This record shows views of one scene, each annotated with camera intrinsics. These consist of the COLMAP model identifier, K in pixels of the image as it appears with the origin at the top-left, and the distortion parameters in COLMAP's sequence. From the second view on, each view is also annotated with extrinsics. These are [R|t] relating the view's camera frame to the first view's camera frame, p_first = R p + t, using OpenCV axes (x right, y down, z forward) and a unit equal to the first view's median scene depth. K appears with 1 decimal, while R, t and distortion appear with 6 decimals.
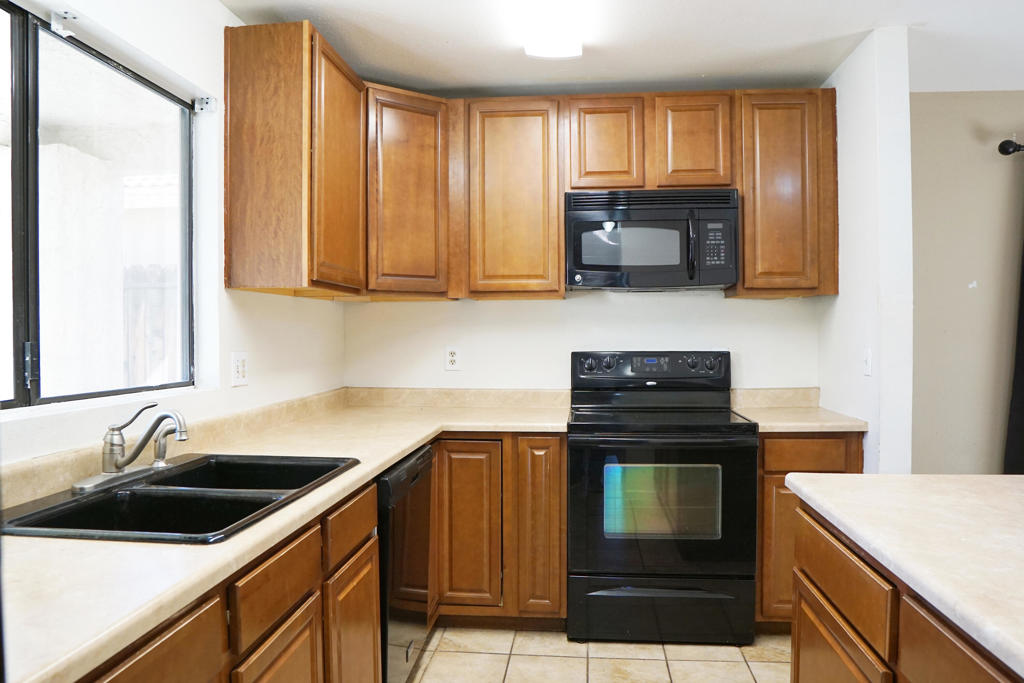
lens RADIAL K [[721.0, 0, 506.6], [0, 721.0, 343.0], [0, 0, 1]] dist [-0.110469, 0.072084]
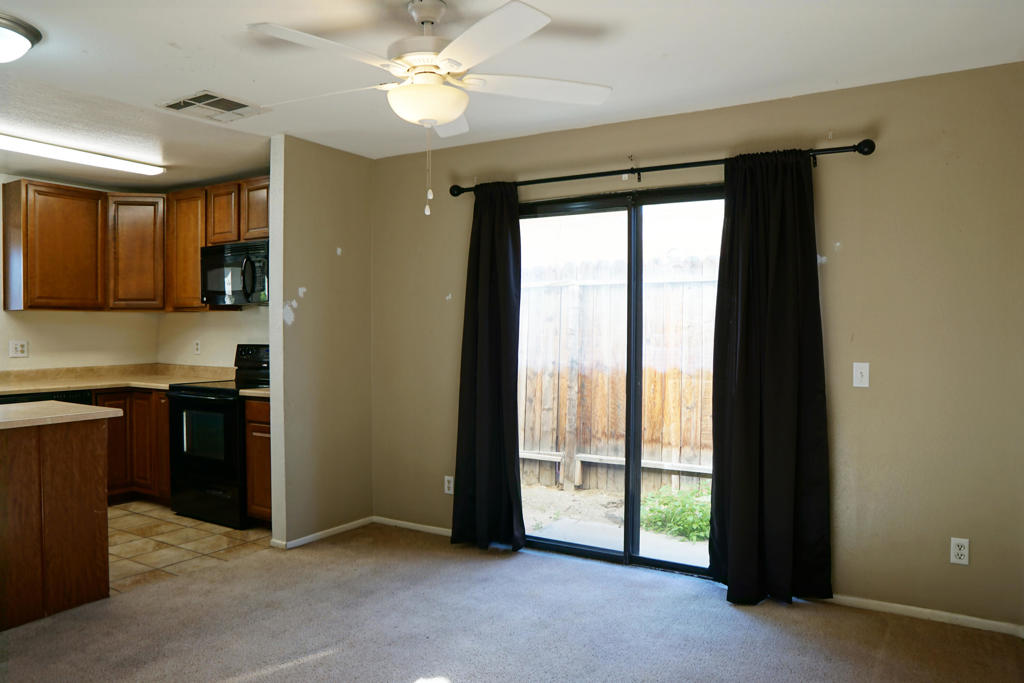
lens RADIAL K [[721.0, 0, 506.6], [0, 721.0, 343.0], [0, 0, 1]] dist [-0.110469, 0.072084]
pose [[0.903749, 0.014614, -0.427812, 1.466893], [-0.011487, 0.999885, 0.009888, -0.013959], [0.427908, -0.004021, 0.903814, -0.175112]]
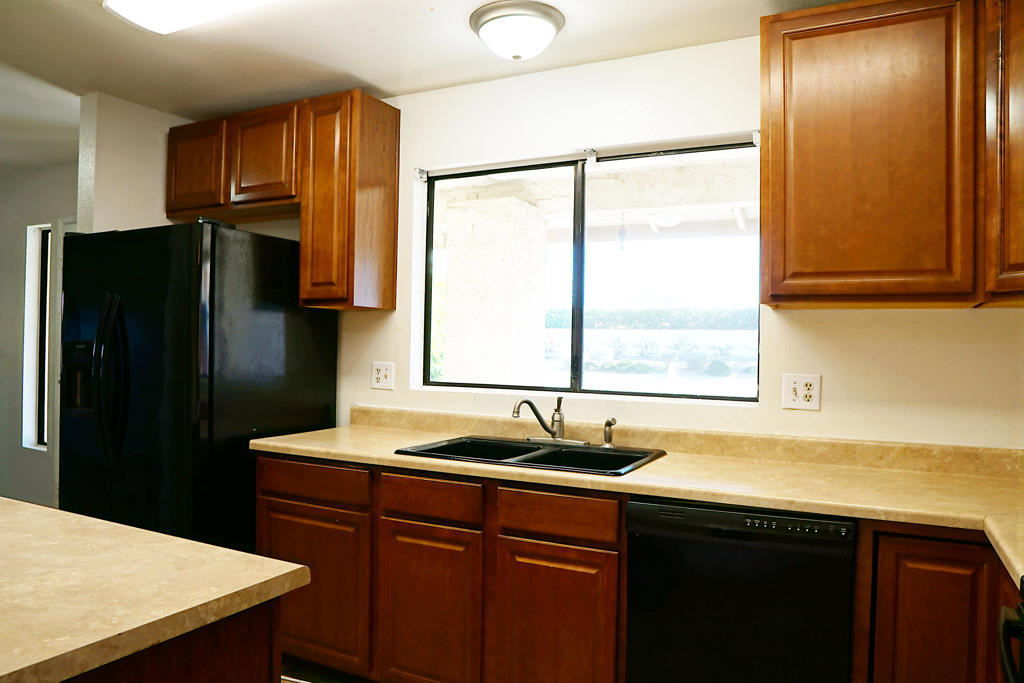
lens RADIAL K [[721.0, 0, 506.6], [0, 721.0, 343.0], [0, 0, 1]] dist [-0.110469, 0.072084]
pose [[-0.366838, -0.005289, -0.930270, 0.550479], [-0.028507, 0.999578, 0.005558, -0.019411], [0.929848, 0.028558, -0.366834, 0.818346]]
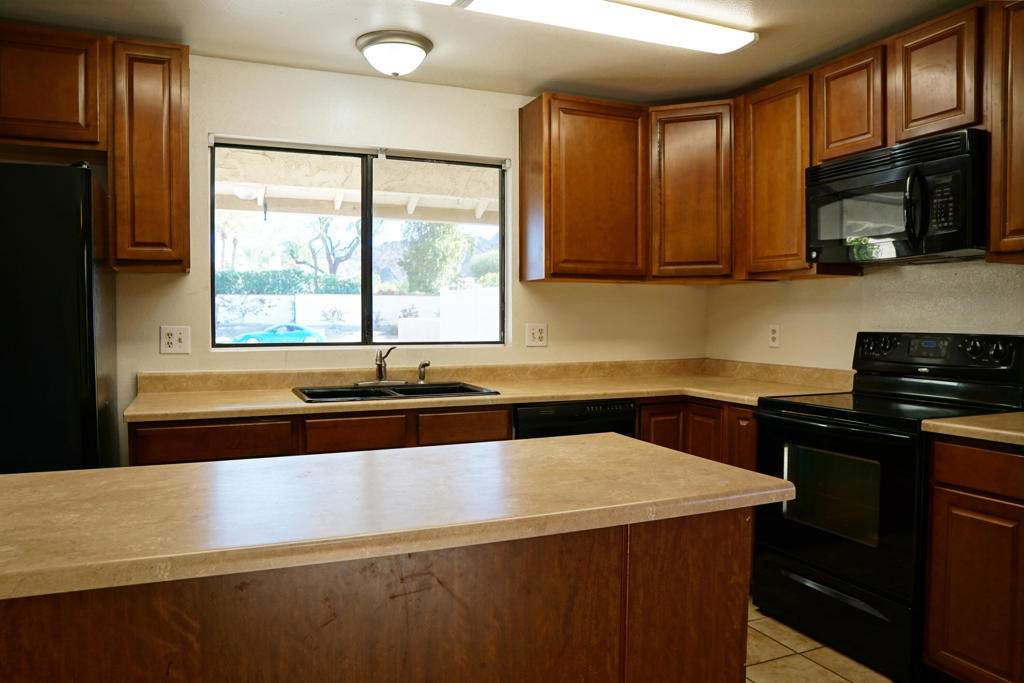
lens RADIAL K [[721.0, 0, 506.6], [0, 721.0, 343.0], [0, 0, 1]] dist [-0.110469, 0.072084]
pose [[0.489493, 0.035383, -0.871289, 0.758518], [-0.014612, 0.999369, 0.032375, 0.004419], [0.871885, -0.003116, 0.489701, 0.173087]]
